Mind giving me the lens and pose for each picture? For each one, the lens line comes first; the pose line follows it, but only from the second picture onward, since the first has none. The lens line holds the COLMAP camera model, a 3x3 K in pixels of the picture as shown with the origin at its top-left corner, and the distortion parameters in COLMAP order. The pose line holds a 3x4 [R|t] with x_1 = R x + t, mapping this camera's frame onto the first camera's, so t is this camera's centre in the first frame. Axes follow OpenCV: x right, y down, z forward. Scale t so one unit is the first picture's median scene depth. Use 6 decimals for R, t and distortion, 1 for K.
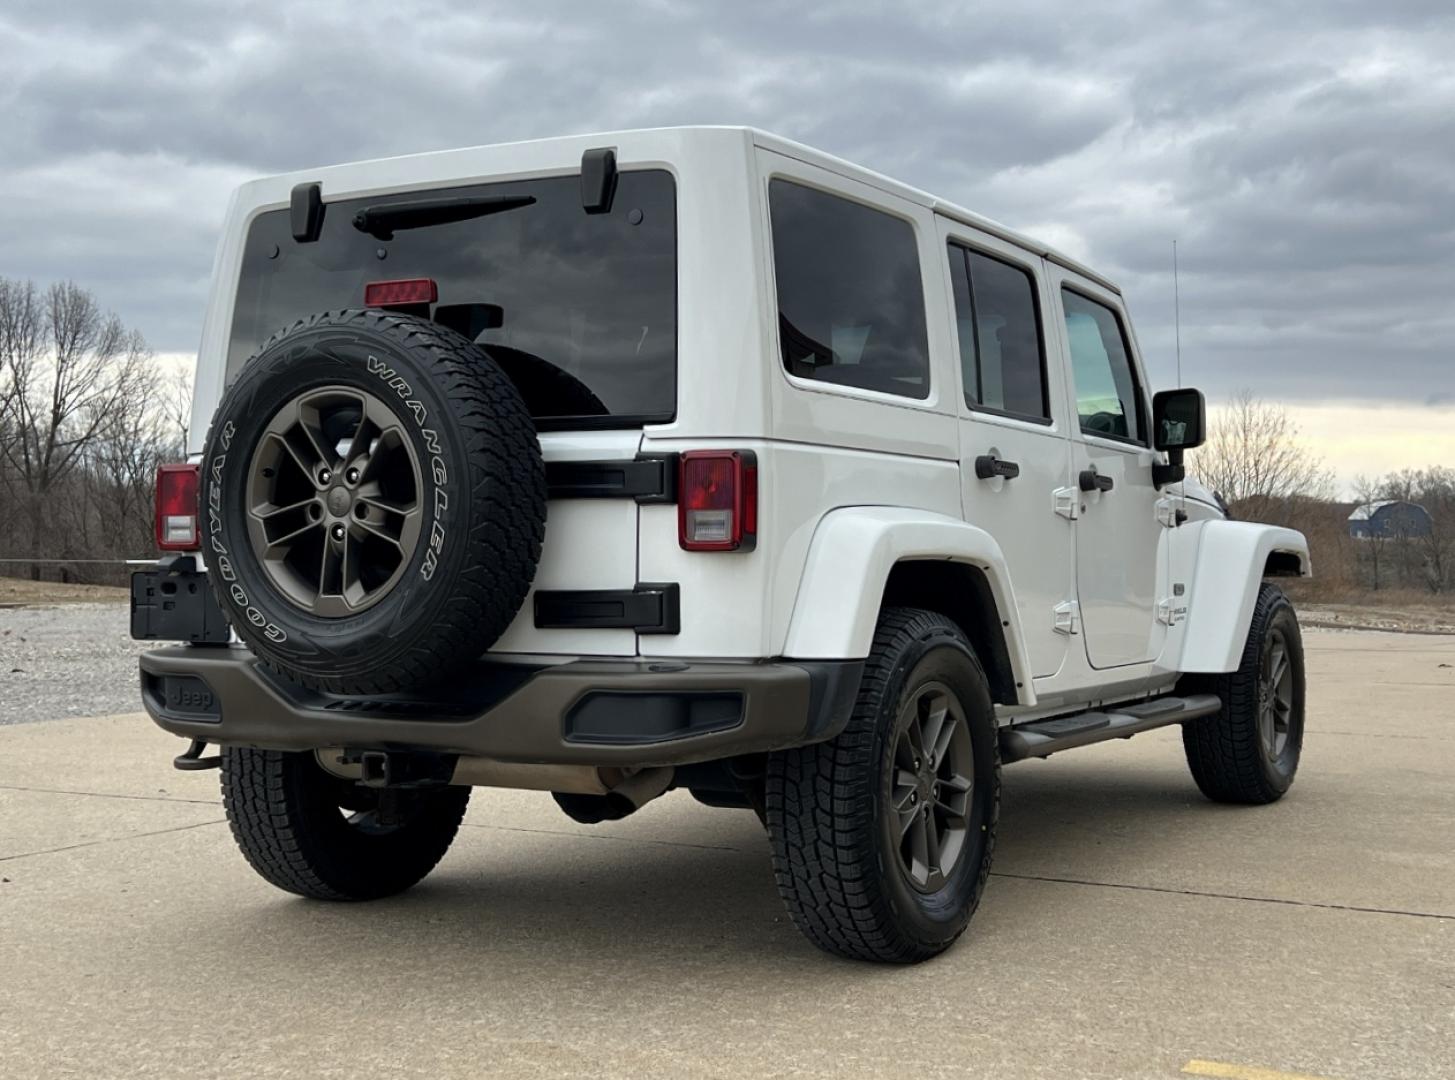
lens RADIAL K [[1896.8, 0, 727.5], [0, 1896.8, 540.0], [0, 0, 1]] dist [0.098891, -0.007379]
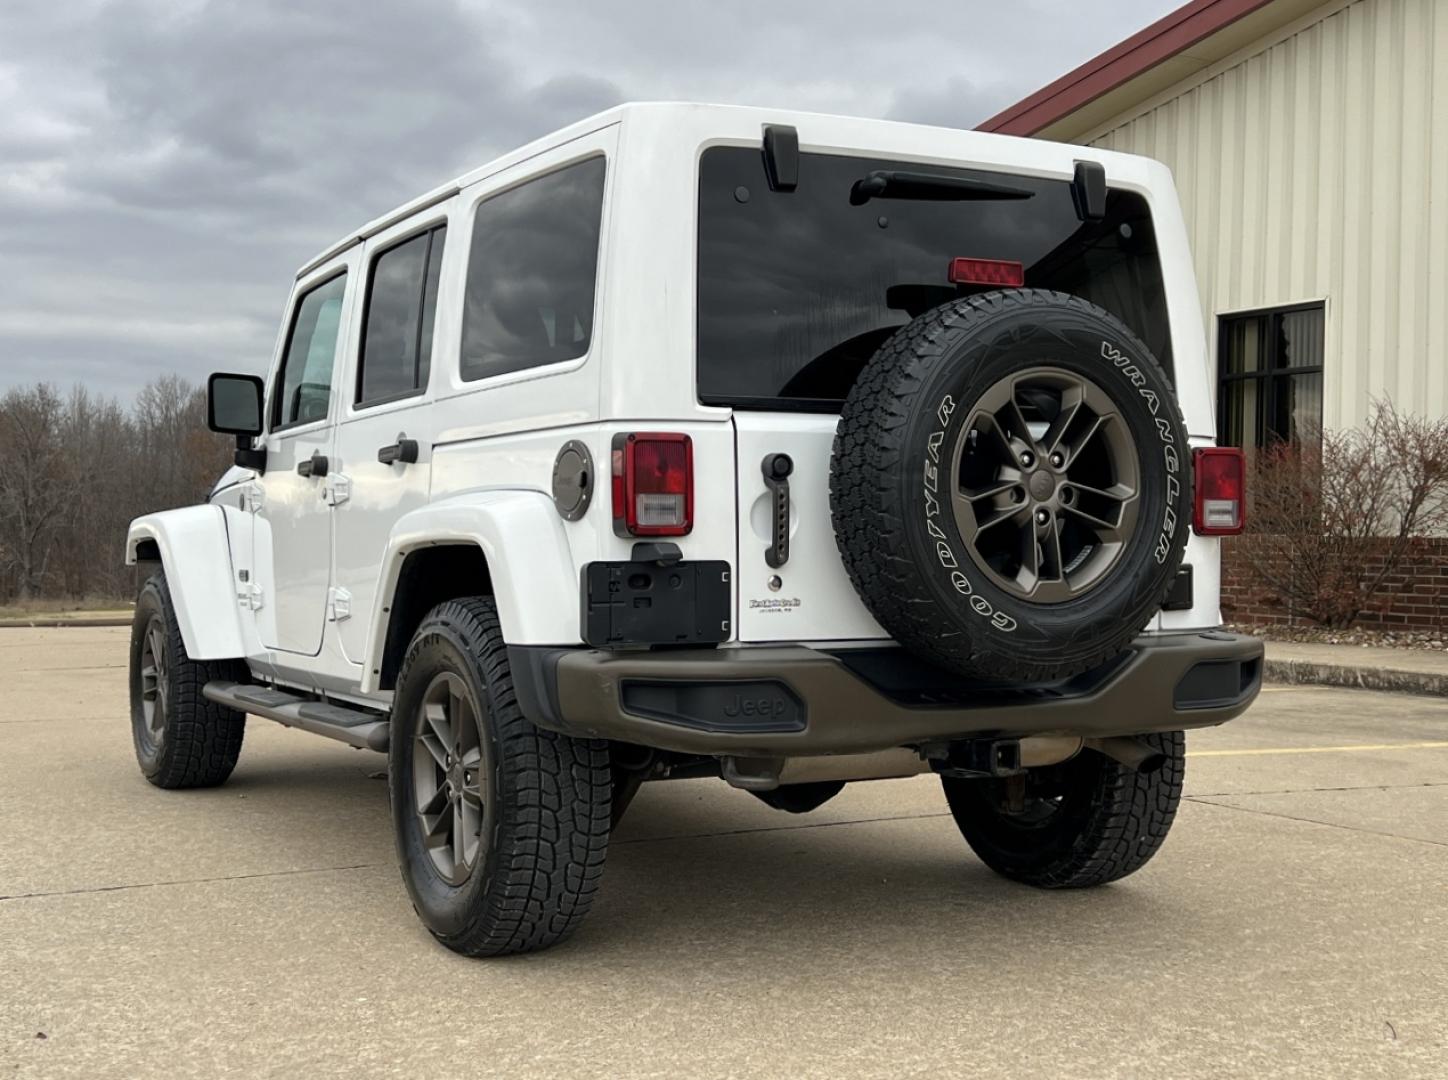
lens RADIAL K [[1863.0, 0, 731.0], [0, 1863.0, 517.9], [0, 0, 1]] dist [0.219042, -0.654475]
pose [[0.537988, 0.006801, 0.842925, -1.069047], [-0.003137, 0.999977, -0.006067, 0.002960], [-0.842947, 0.000620, 0.537997, 0.596470]]
